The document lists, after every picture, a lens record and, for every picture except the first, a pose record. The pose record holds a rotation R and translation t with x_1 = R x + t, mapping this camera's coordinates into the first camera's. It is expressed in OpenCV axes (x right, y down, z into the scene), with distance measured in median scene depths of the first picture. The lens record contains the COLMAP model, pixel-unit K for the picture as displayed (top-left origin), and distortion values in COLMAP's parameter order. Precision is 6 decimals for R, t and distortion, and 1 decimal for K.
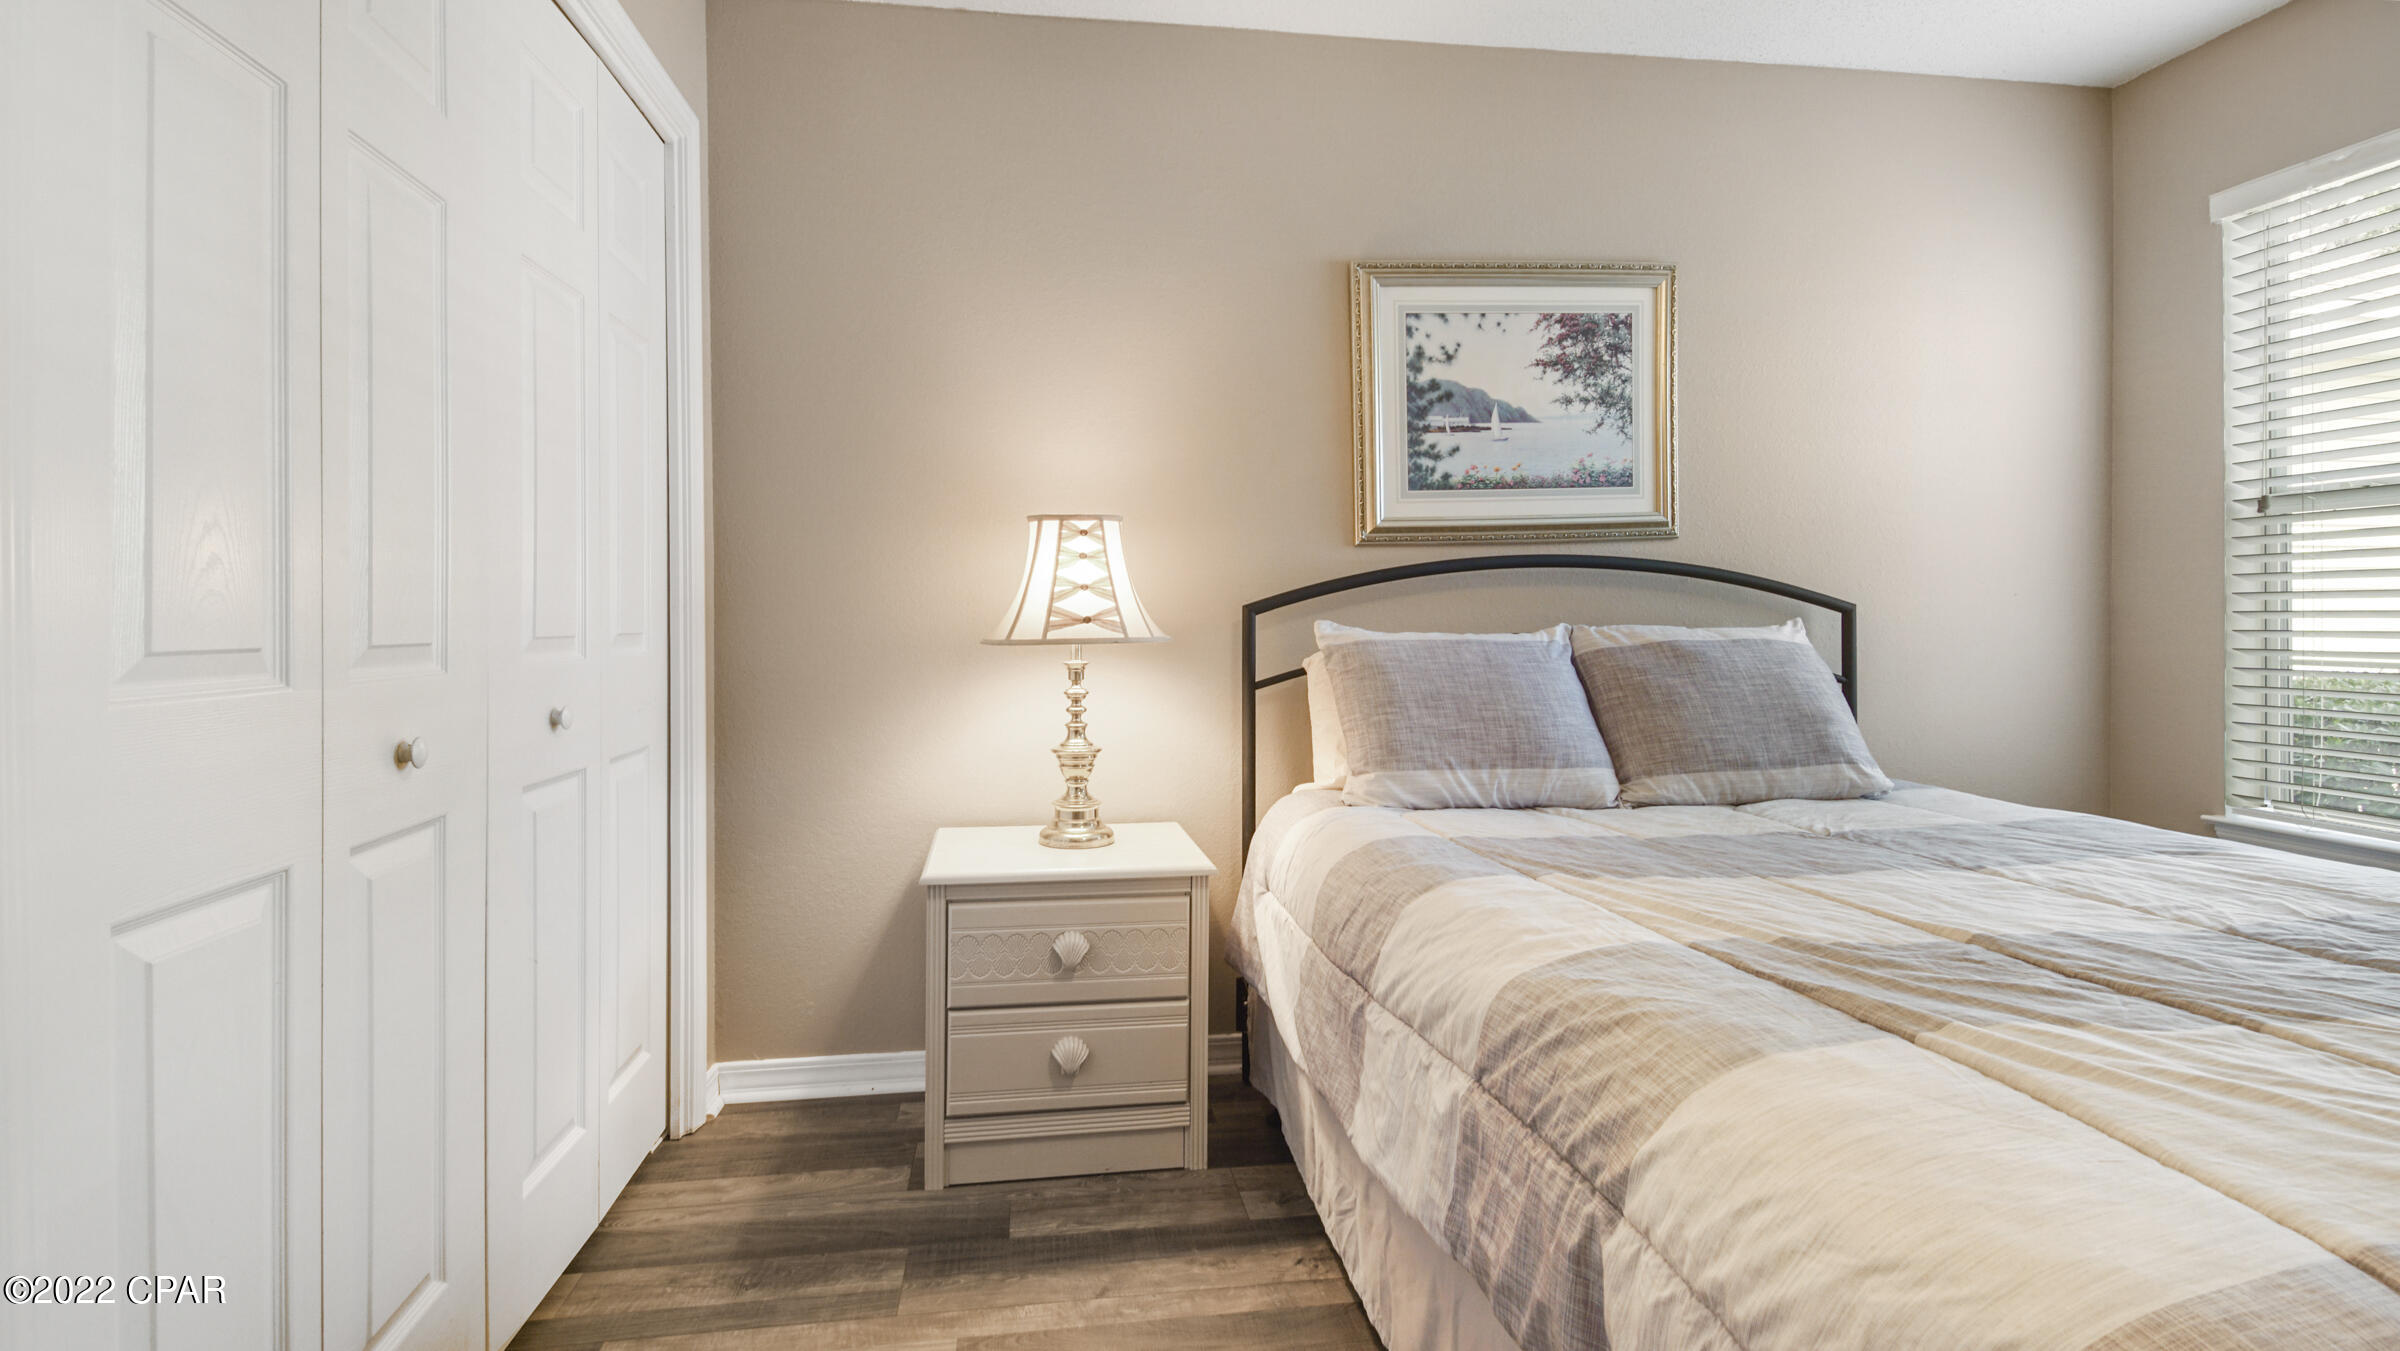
lens RADIAL K [[1134.6, 0, 1195.7], [0, 1134.6, 649.5], [0, 0, 1]] dist [0.028495, -0.029251]
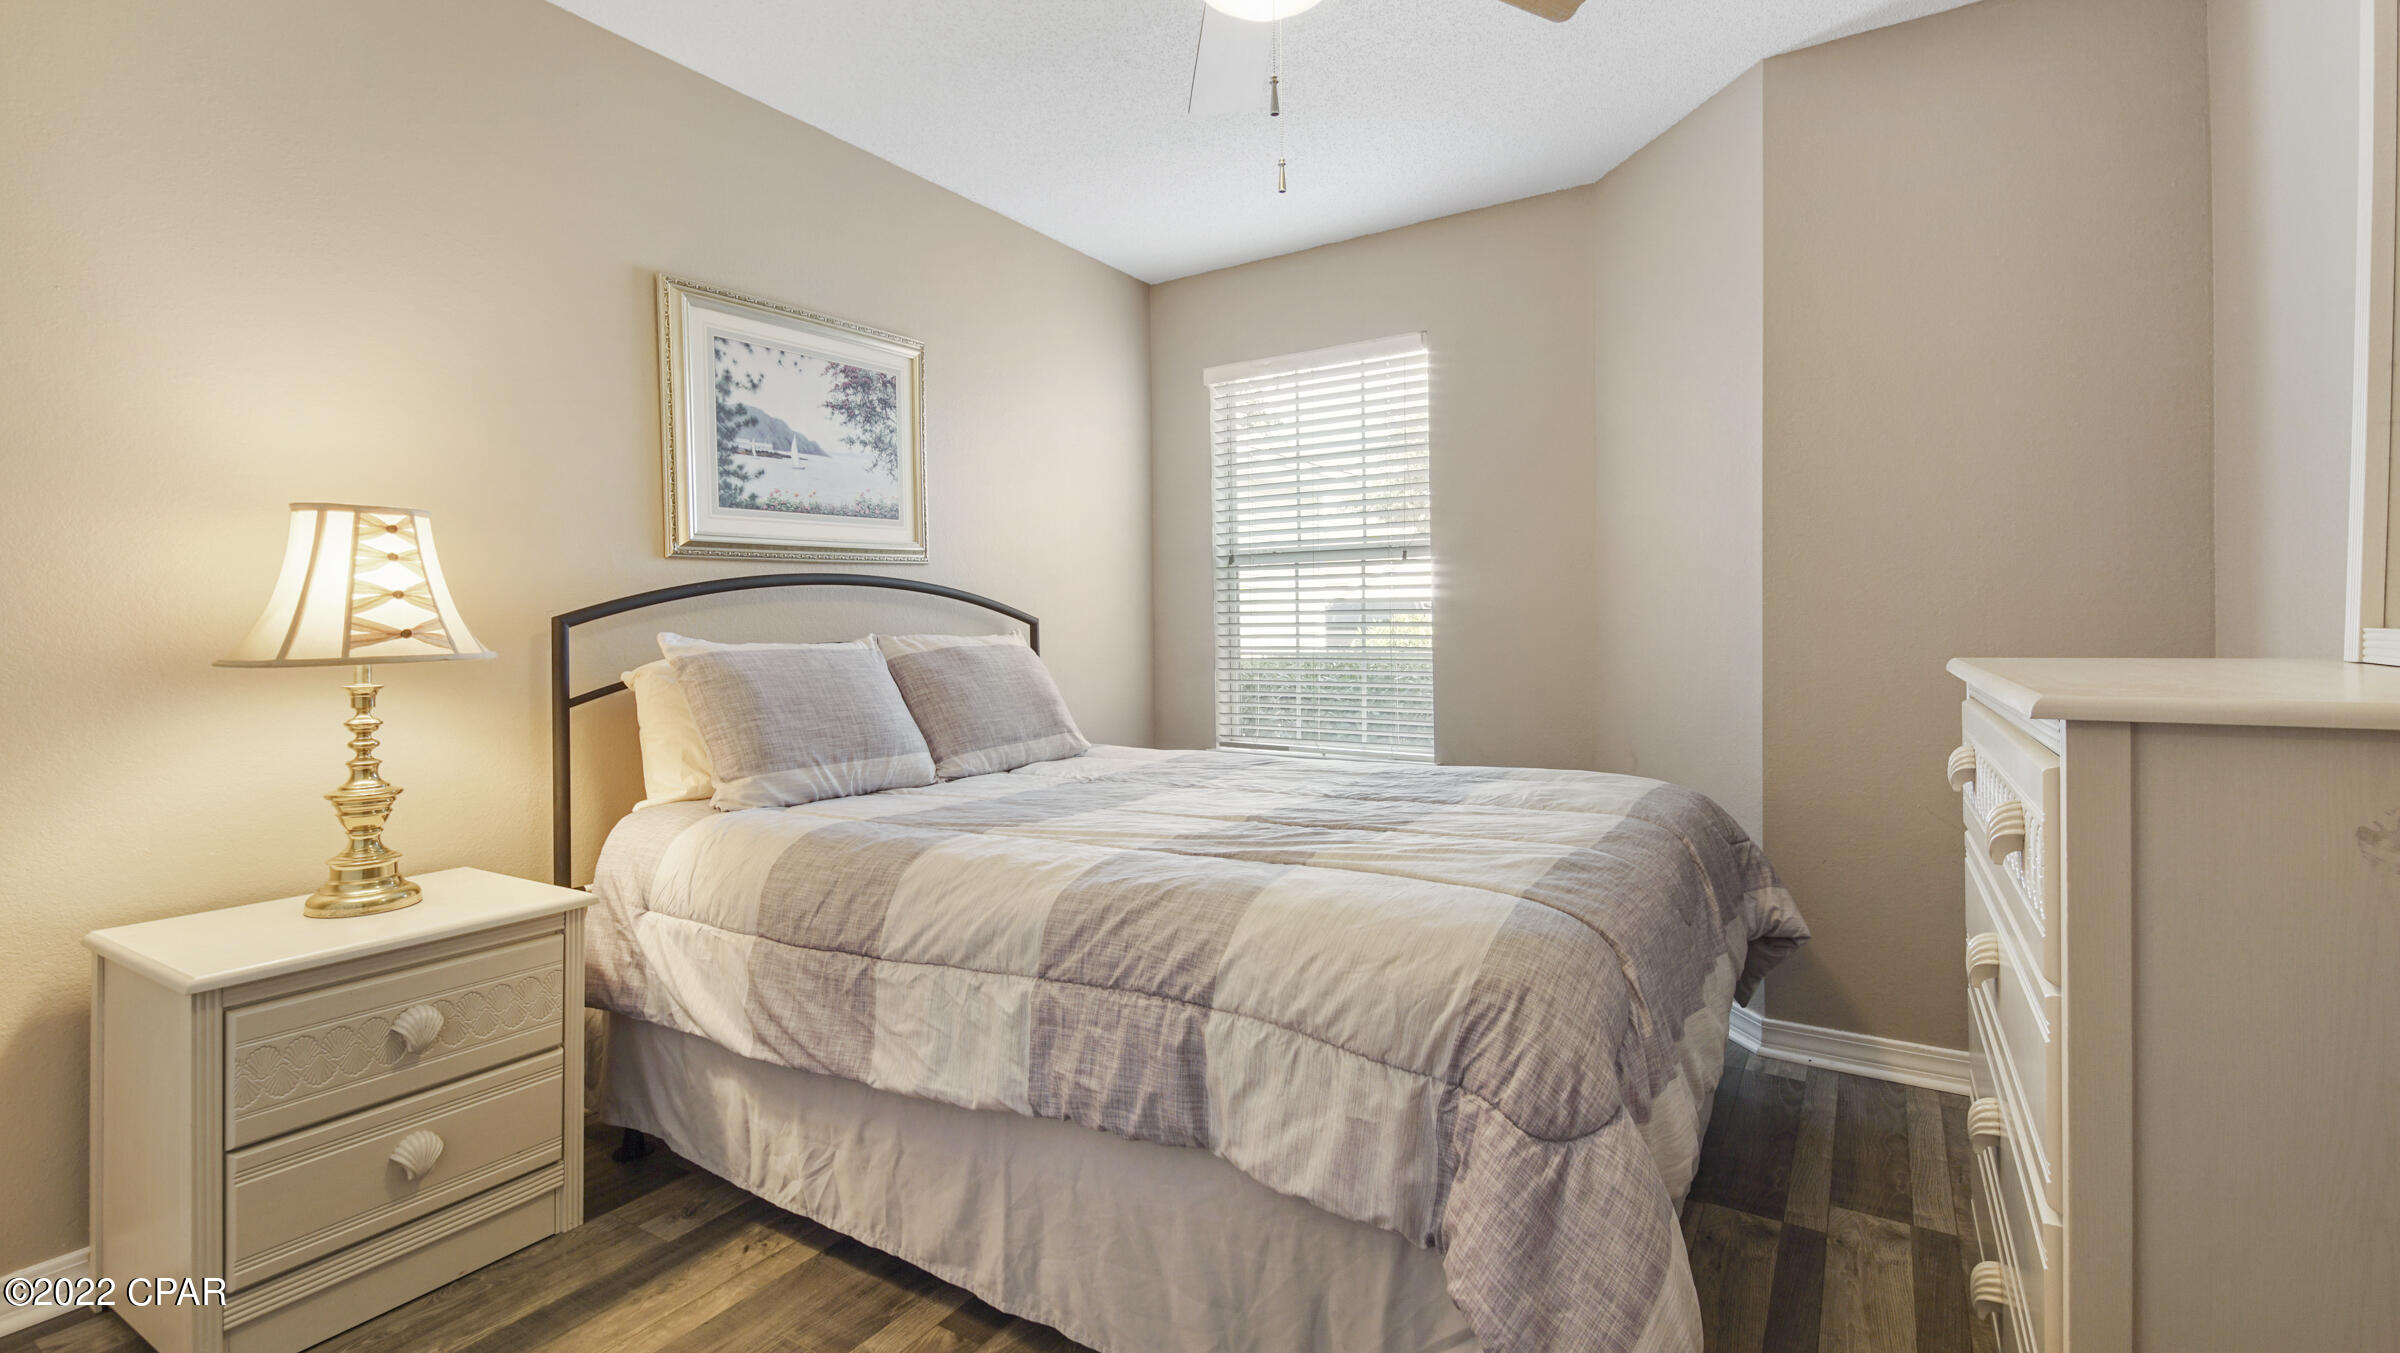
lens RADIAL K [[1134.6, 0, 1195.7], [0, 1134.6, 650.5], [0, 0, 1]] dist [0.028495, -0.029251]
pose [[0.606424, -0.019004, 0.794914, -0.410634], [0.027226, 0.999624, 0.003128, -0.000519], [-0.794675, 0.019745, 0.606714, 0.028300]]
